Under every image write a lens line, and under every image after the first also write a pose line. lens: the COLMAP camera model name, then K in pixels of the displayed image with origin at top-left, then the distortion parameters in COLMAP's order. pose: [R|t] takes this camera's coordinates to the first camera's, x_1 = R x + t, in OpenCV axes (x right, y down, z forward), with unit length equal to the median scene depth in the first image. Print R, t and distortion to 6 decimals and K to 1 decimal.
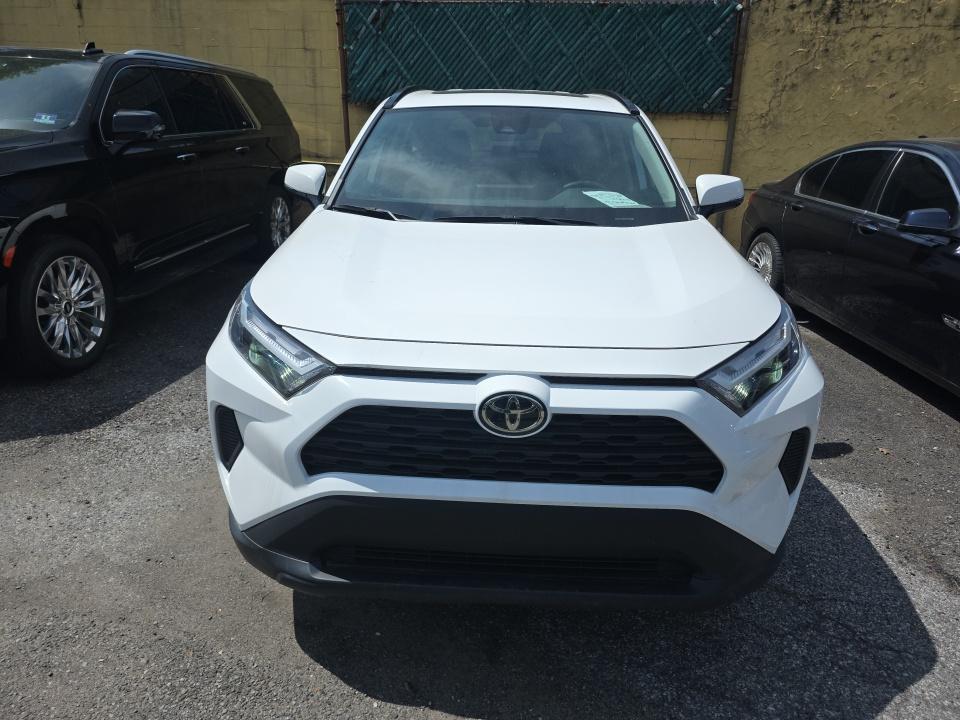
lens RADIAL K [[645.3, 0, 473.8], [0, 645.3, 360.4], [0, 0, 1]] dist [0.028549, -0.025452]
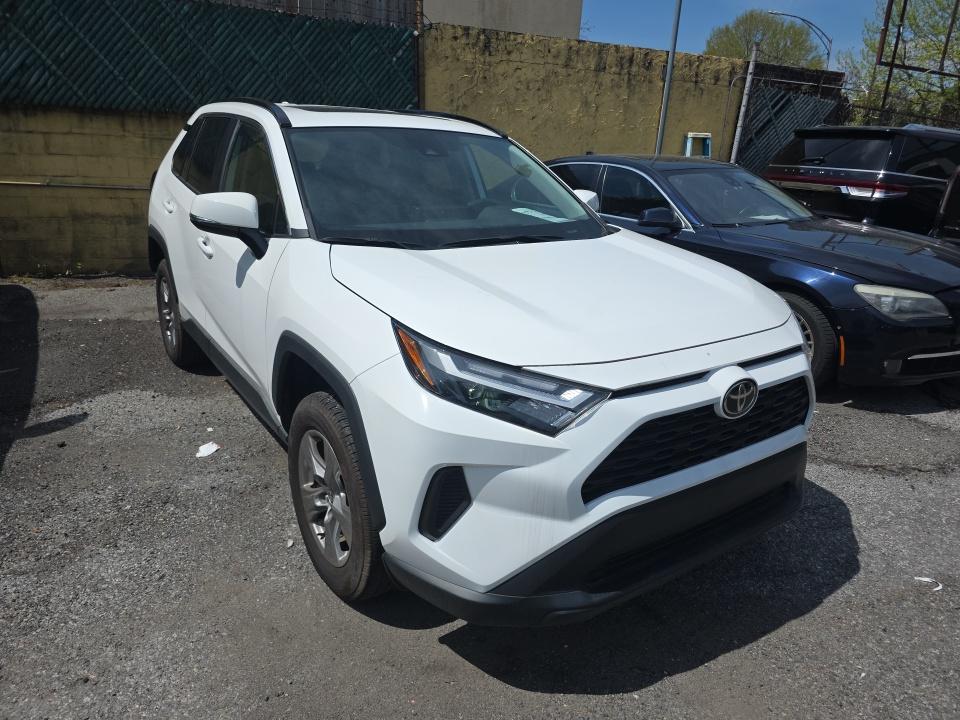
lens RADIAL K [[645.3, 0, 479.9], [0, 645.3, 361.9], [0, 0, 1]] dist [0.028549, -0.025452]
pose [[0.805039, -0.182705, 0.564386, -0.222236], [0.184723, 0.981296, 0.054179, -0.030890], [-0.563729, 0.060639, 0.823731, 0.057147]]
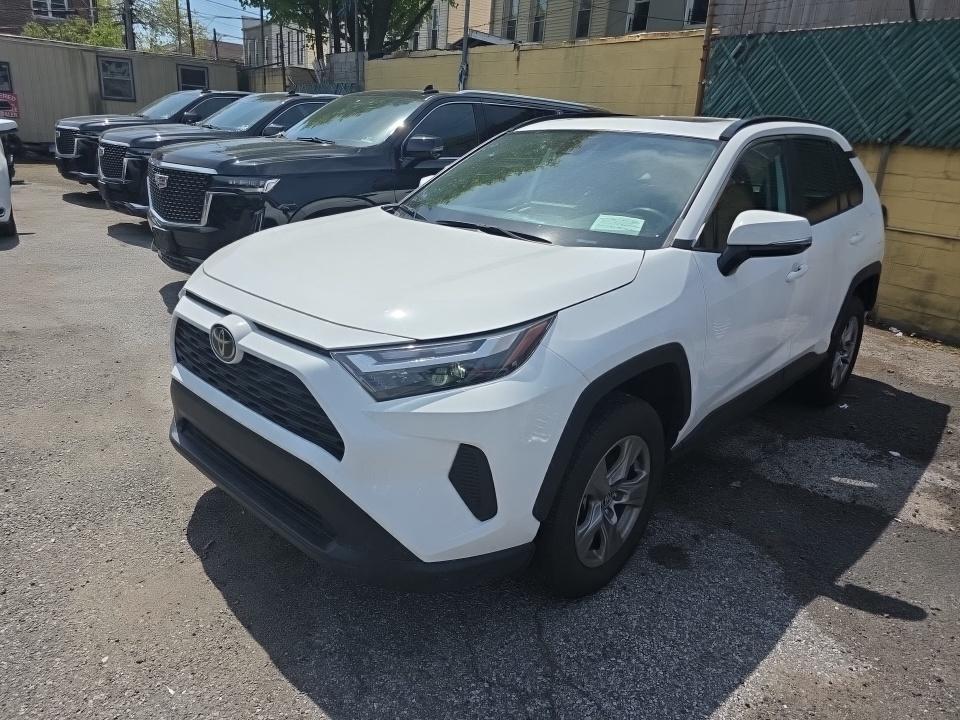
lens RADIAL K [[645.3, 0, 474.4], [0, 645.3, 360.6], [0, 0, 1]] dist [0.028549, -0.025452]
pose [[0.752451, 0.229492, -0.617374, 0.277023], [-0.262799, 0.964099, 0.038081, -0.014319], [0.603949, 0.133591, 0.785747, 0.060855]]
